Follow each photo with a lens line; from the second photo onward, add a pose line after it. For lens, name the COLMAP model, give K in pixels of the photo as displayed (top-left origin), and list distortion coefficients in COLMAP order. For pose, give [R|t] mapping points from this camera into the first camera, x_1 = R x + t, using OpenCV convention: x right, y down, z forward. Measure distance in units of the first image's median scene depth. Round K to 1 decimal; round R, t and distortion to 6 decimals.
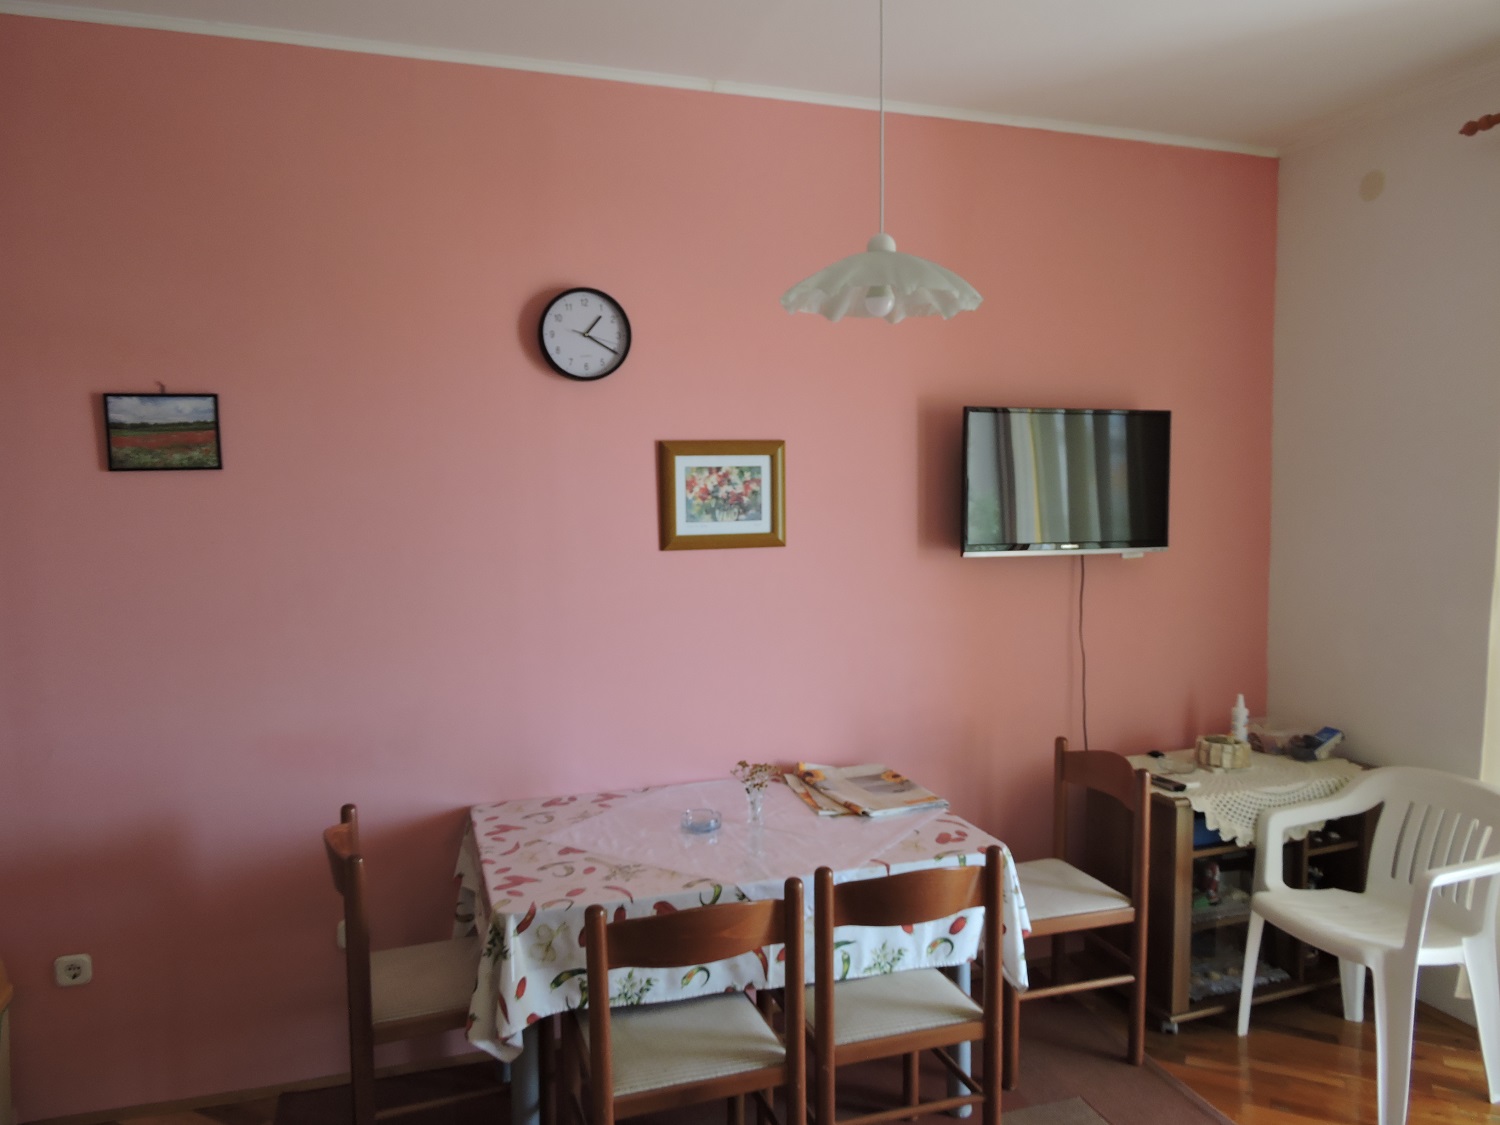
lens RADIAL K [[1062.9, 0, 749.9], [0, 1062.9, 563.6], [0, 0, 1]] dist [-0.008587, -0.001844]
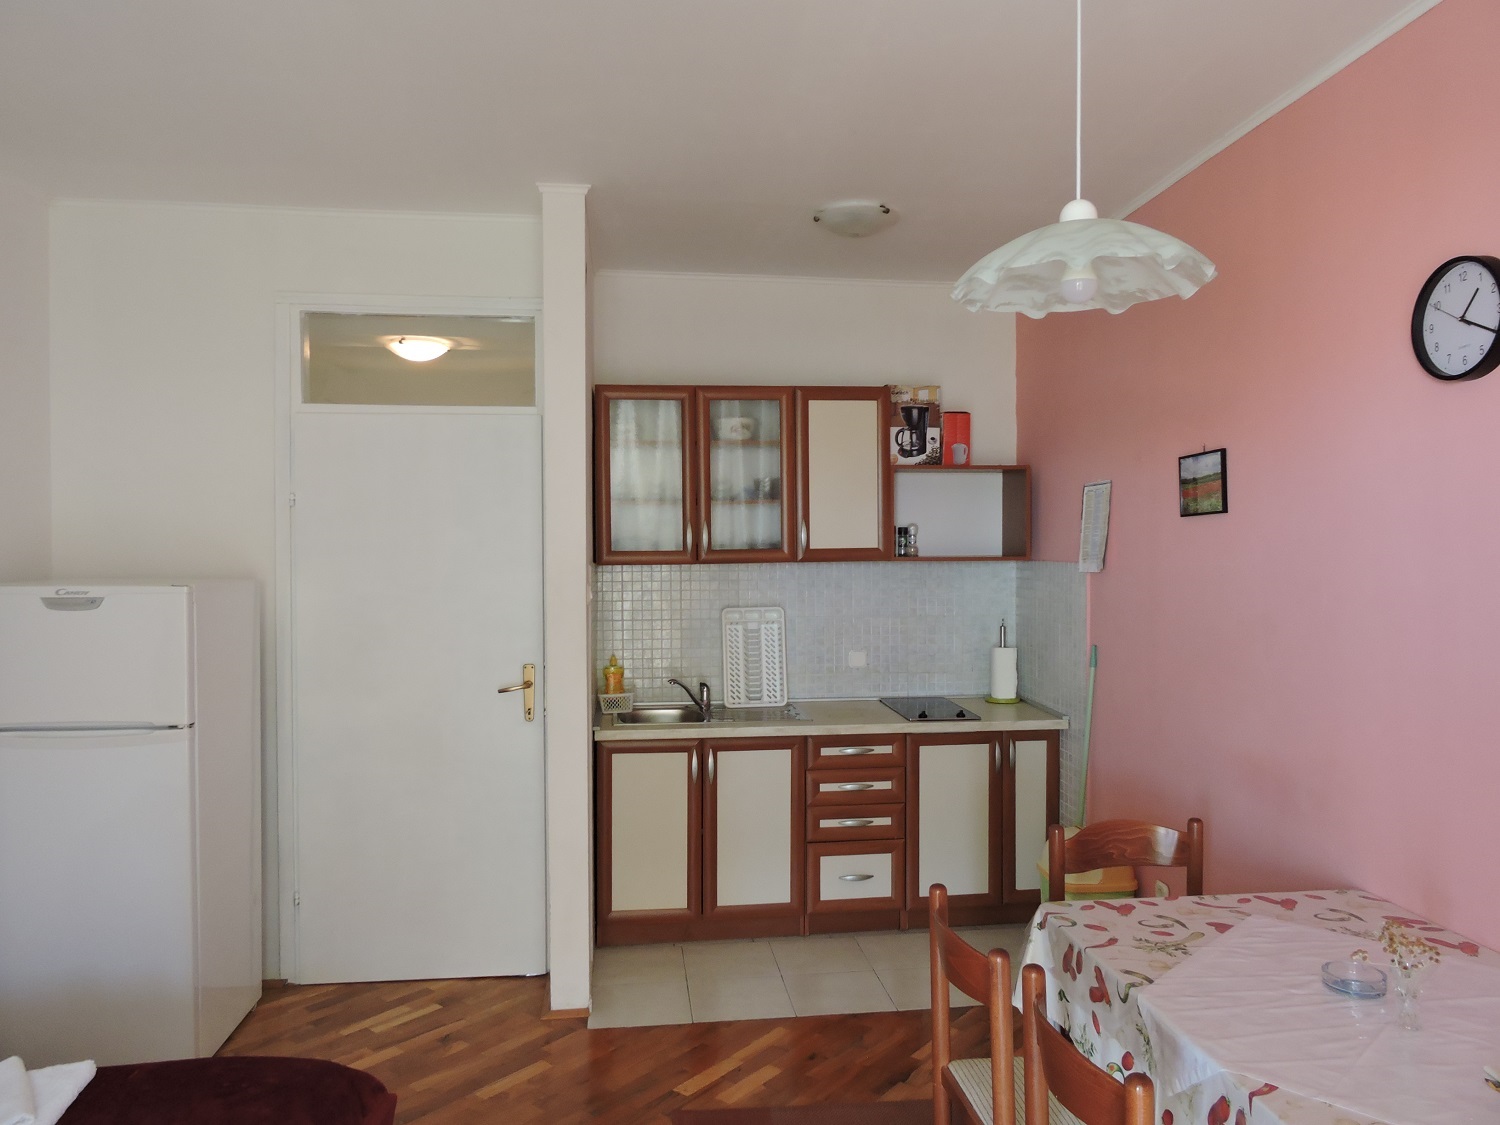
lens RADIAL K [[1062.9, 0, 750.2], [0, 1062.9, 562.8], [0, 0, 1]] dist [-0.008587, -0.001844]
pose [[-0.213497, 0.020212, -0.976735, 0.758608], [-0.058709, 0.997714, 0.033478, -0.042931], [0.975178, 0.064491, -0.211822, 0.749839]]
